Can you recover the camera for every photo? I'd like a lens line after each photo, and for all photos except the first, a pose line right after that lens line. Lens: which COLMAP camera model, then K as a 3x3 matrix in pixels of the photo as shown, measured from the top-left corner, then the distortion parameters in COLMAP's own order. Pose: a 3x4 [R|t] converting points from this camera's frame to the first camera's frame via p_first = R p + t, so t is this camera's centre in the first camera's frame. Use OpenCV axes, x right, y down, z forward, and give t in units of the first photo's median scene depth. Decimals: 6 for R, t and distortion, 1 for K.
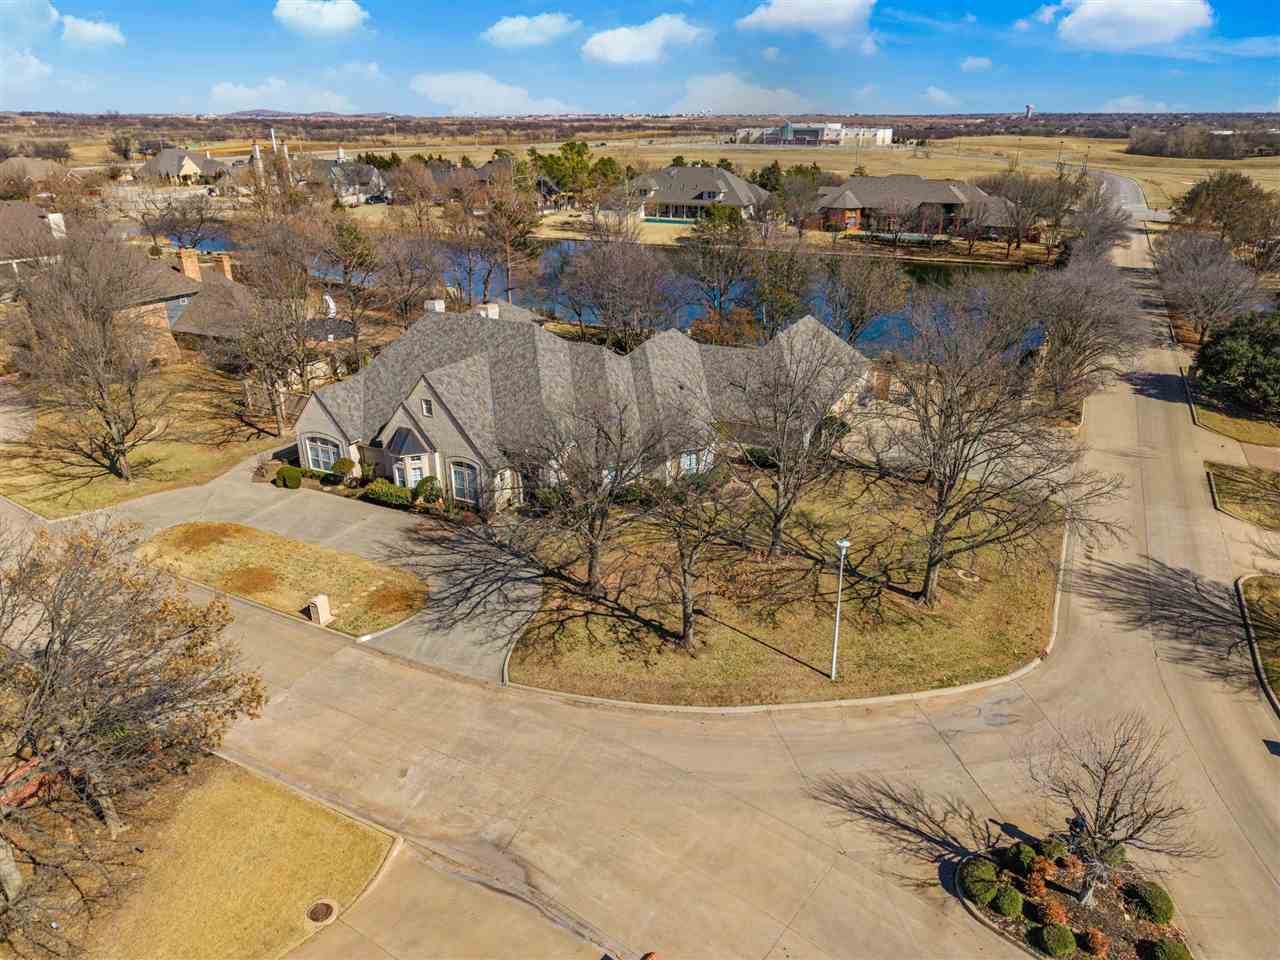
lens RADIAL K [[891.2, 0, 606.3], [0, 891.2, 487.1], [0, 0, 1]] dist [0.002956, -0.004607]
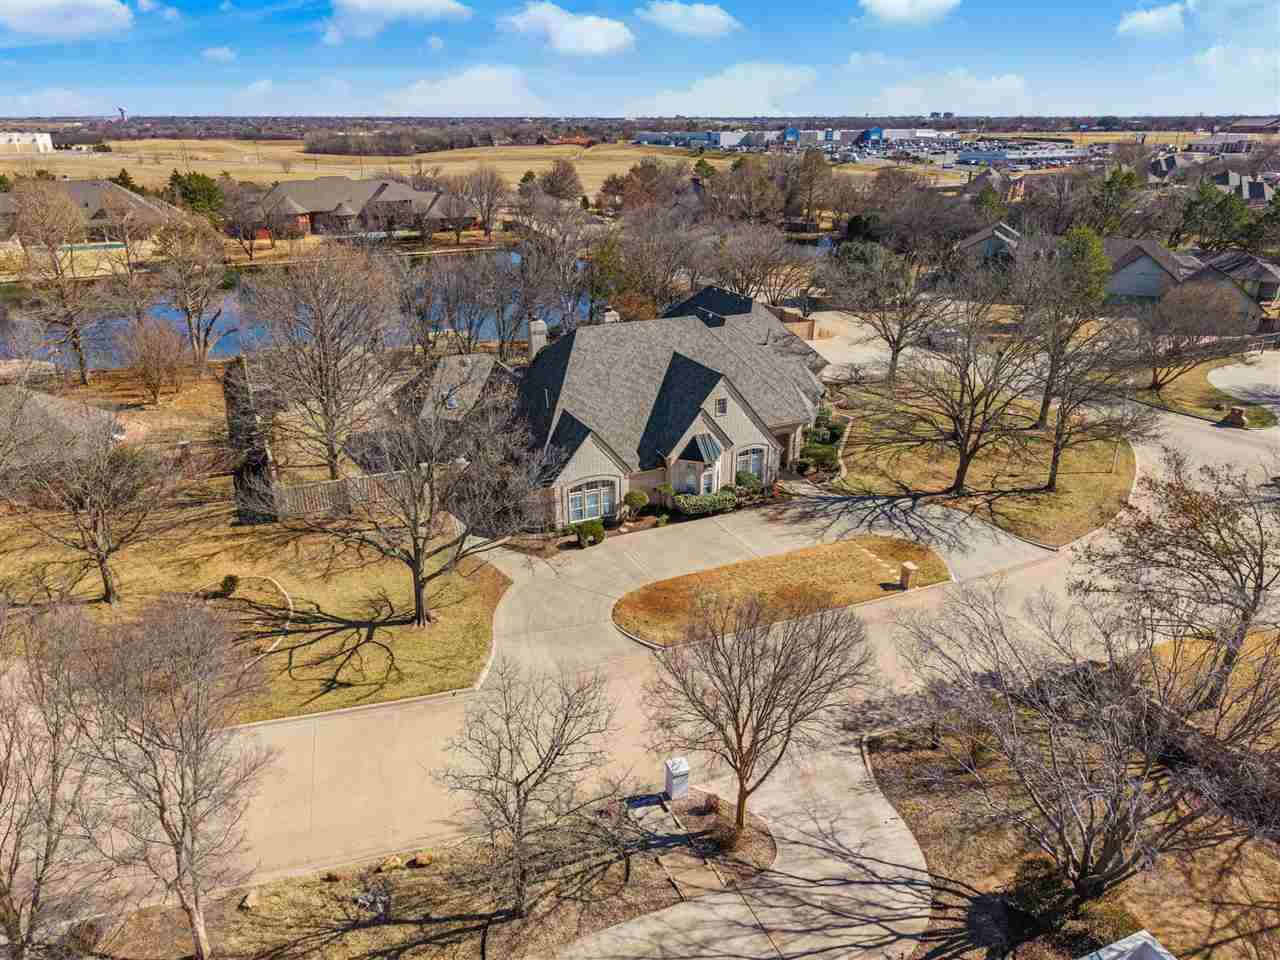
lens RADIAL K [[891.2, 0, 646.2], [0, 891.2, 485.5], [0, 0, 1]] dist [0.002956, -0.004607]
pose [[0.597050, -0.302980, 0.742788, -0.280687], [0.306487, 0.941844, 0.137822, -0.046530], [-0.741348, 0.145369, 0.655187, 0.114080]]
